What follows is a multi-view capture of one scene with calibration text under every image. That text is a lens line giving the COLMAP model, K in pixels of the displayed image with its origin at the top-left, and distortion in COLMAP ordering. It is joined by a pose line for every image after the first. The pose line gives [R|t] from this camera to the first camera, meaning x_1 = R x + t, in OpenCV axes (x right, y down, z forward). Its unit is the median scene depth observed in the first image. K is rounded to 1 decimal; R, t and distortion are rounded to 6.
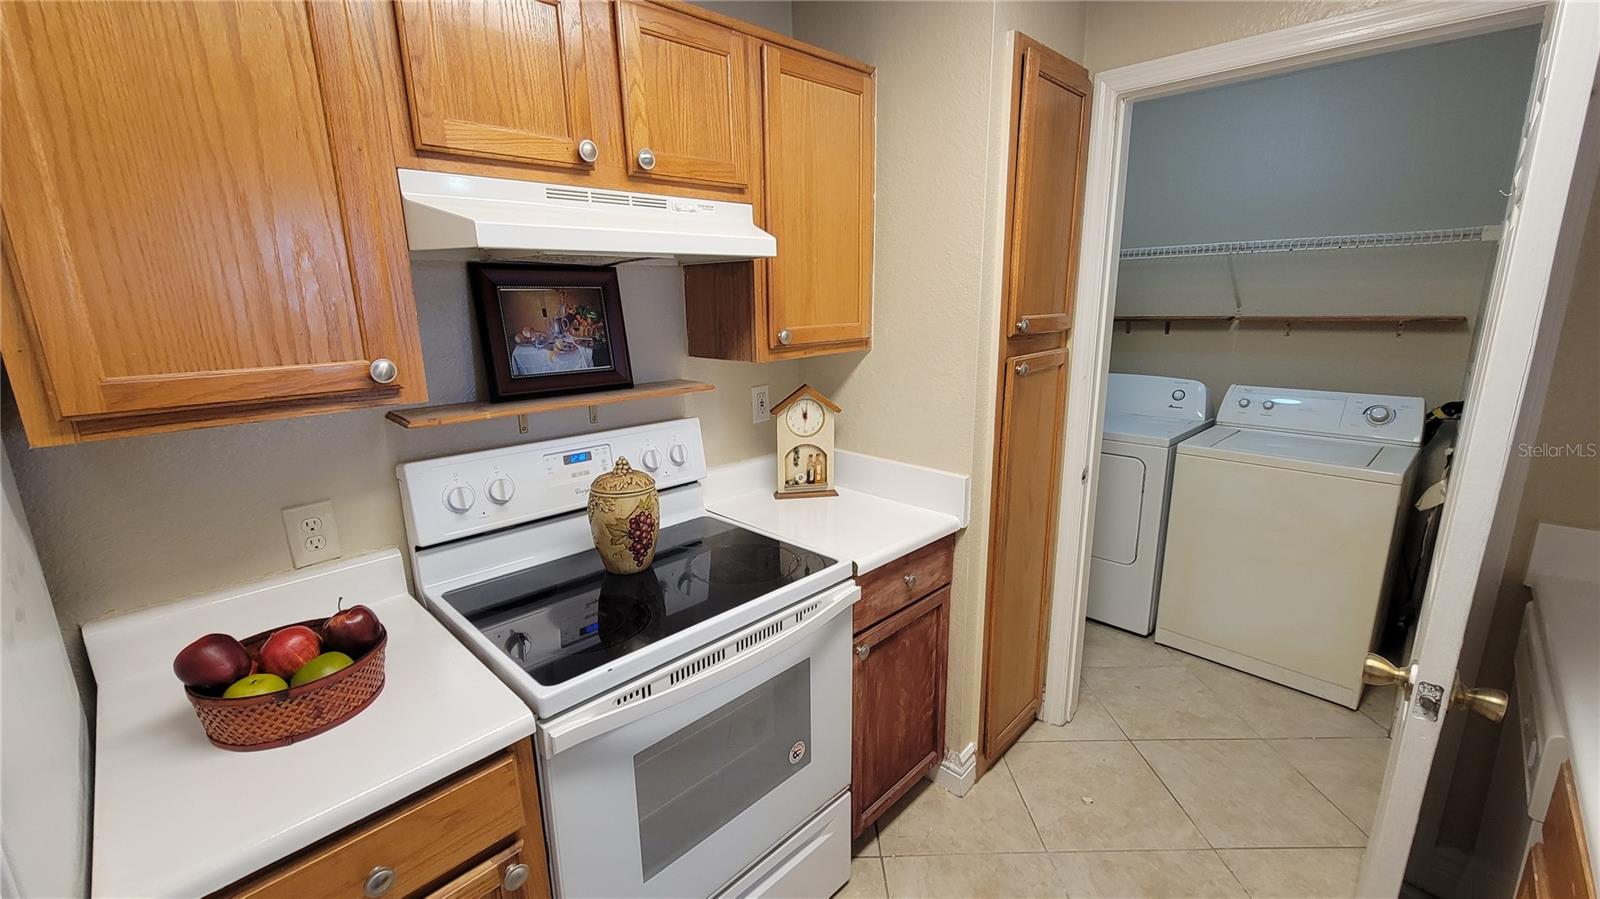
lens RADIAL K [[651.6, 0, 790.6], [0, 651.6, 451.0], [0, 0, 1]] dist [-0.001428, -0.001023]
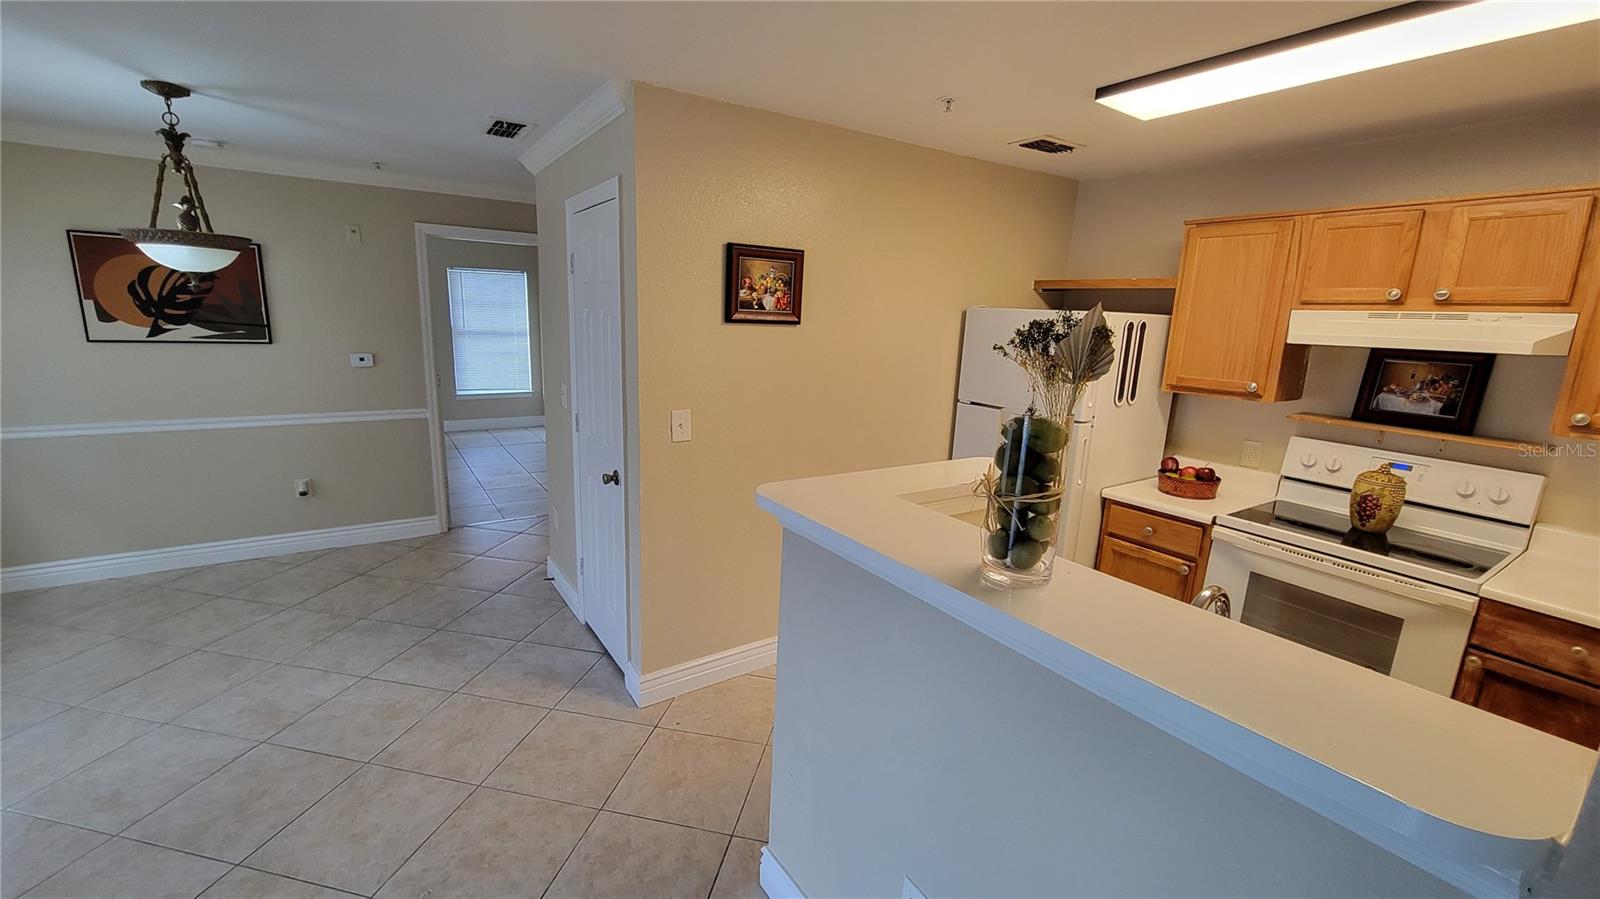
lens RADIAL K [[652.0, 0, 791.3], [0, 652.0, 451.3], [0, 0, 1]] dist [-0.005035, 0.002965]
pose [[-0.207239, 0.217805, -0.953736, 1.423972], [-0.252306, 0.930021, 0.267213, -0.070684], [0.945195, 0.296011, -0.137783, -0.192853]]
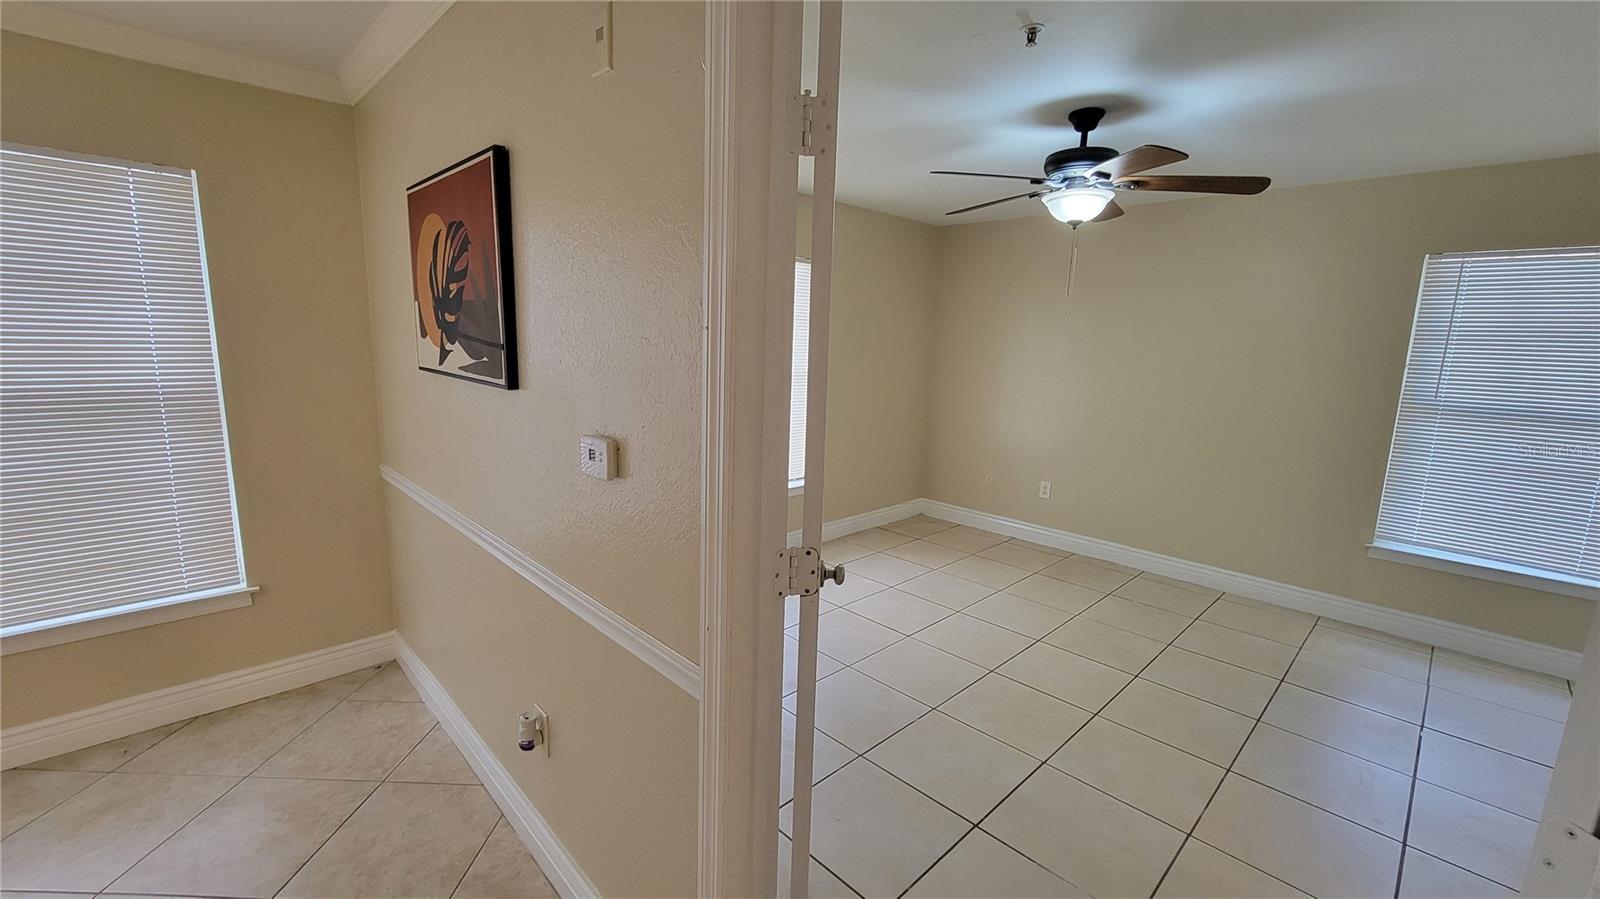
lens RADIAL K [[651.6, 0, 790.6], [0, 651.6, 451.0], [0, 0, 1]] dist [-0.001428, -0.001023]
pose [[-0.999524, -0.014490, 0.027229, -0.943912], [-0.002845, 0.922329, 0.386395, 0.368329], [-0.030713, 0.386134, -0.921931, -1.454654]]
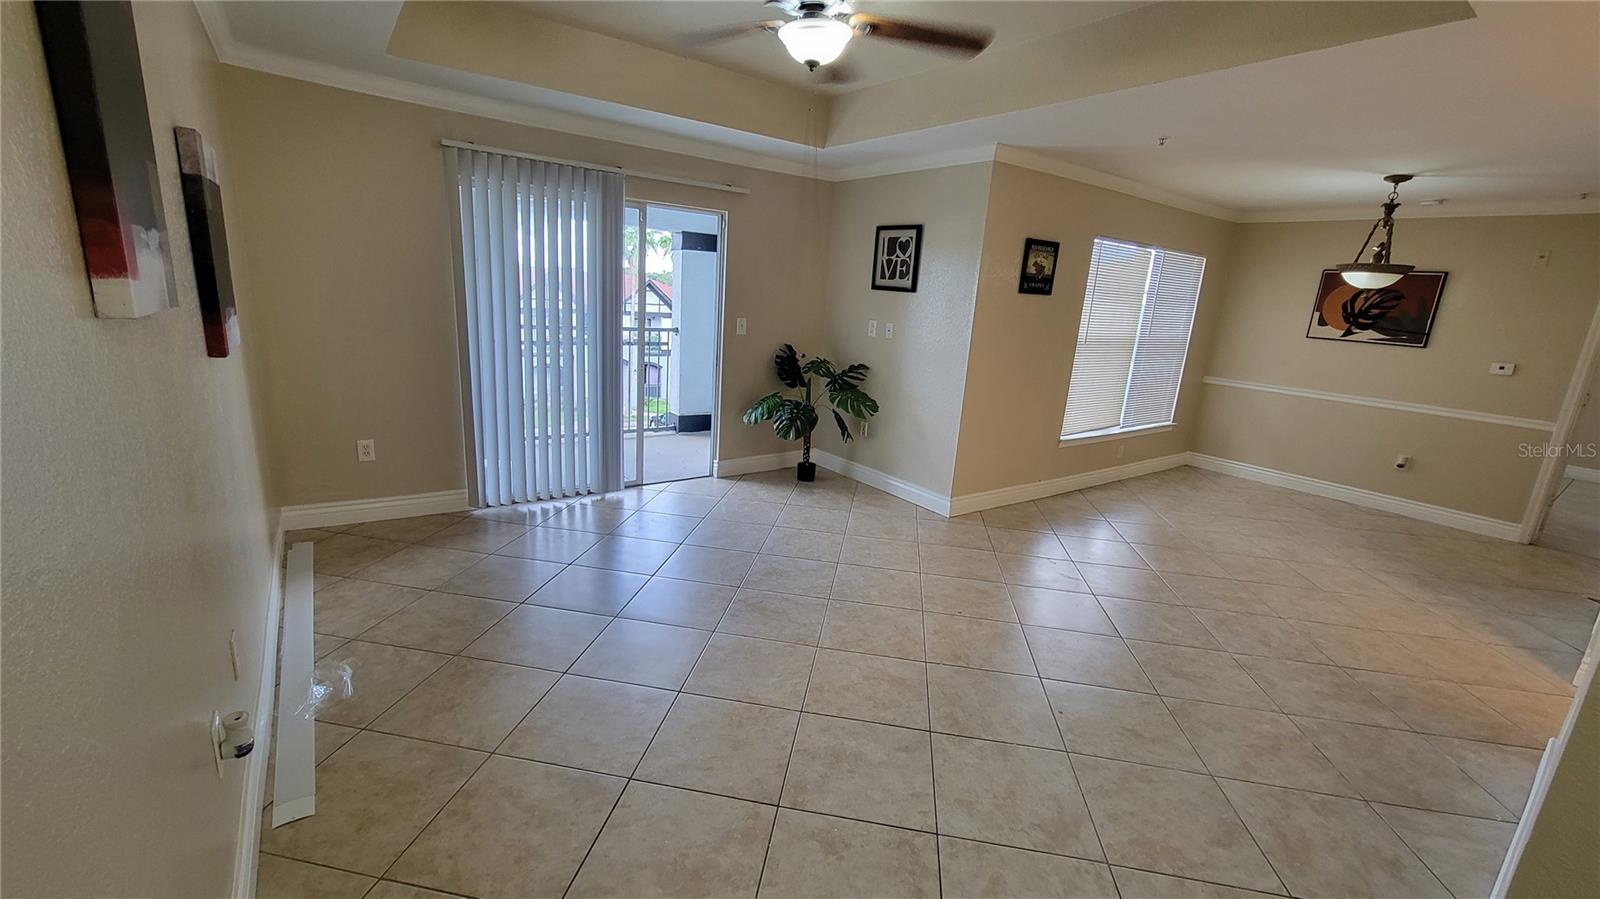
lens RADIAL K [[651.6, 0, 790.6], [0, 651.6, 451.0], [0, 0, 1]] dist [-0.001428, -0.001023]
pose [[-0.985046, -0.081852, 0.151606, 1.912291], [-0.005372, 0.894107, 0.447820, -0.247042], [-0.172207, 0.440309, -0.881177, 0.996237]]
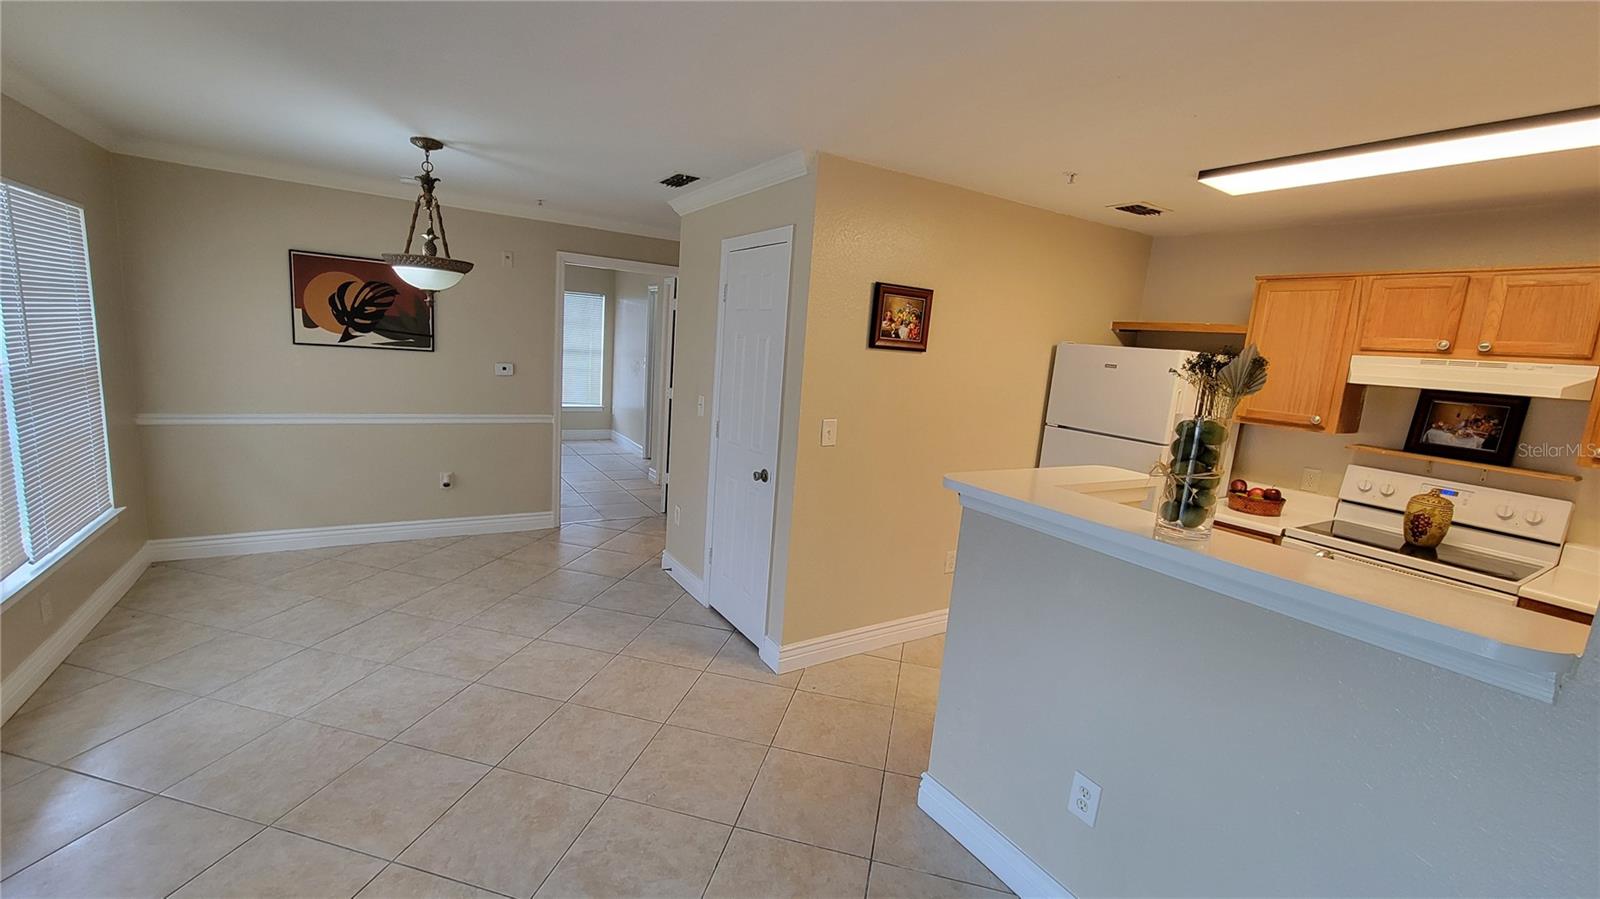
lens RADIAL K [[651.6, 0, 790.6], [0, 651.6, 451.0], [0, 0, 1]] dist [-0.001428, -0.001023]
pose [[-0.236137, 0.166088, -0.957420, 1.780012], [-0.285447, 0.929959, 0.231727, 0.005482], [0.928848, 0.328012, -0.172189, -0.436767]]
